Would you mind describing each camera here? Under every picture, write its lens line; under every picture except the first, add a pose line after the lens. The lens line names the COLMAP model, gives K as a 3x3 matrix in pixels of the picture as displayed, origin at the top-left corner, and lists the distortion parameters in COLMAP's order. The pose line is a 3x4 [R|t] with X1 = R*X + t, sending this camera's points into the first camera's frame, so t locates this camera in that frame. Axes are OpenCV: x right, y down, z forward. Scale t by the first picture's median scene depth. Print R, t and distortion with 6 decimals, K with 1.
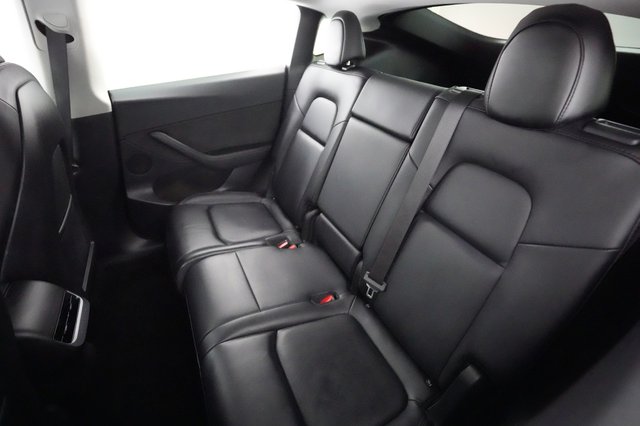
lens RADIAL K [[308.8, 0, 320.0], [0, 308.8, 213.0], [0, 0, 1]] dist [-0.001461, 0.000202]
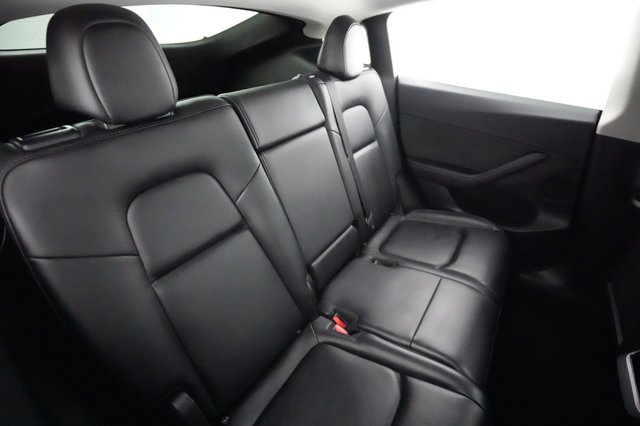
lens RADIAL K [[308.8, 0, 320.0], [0, 308.8, 213.0], [0, 0, 1]] dist [-0.001461, 0.000202]
pose [[-0.497293, -0.484847, 0.719460, -0.545476], [0.474637, 0.542126, 0.693411, -0.656117], [-0.726236, 0.686311, -0.039469, 0.972691]]
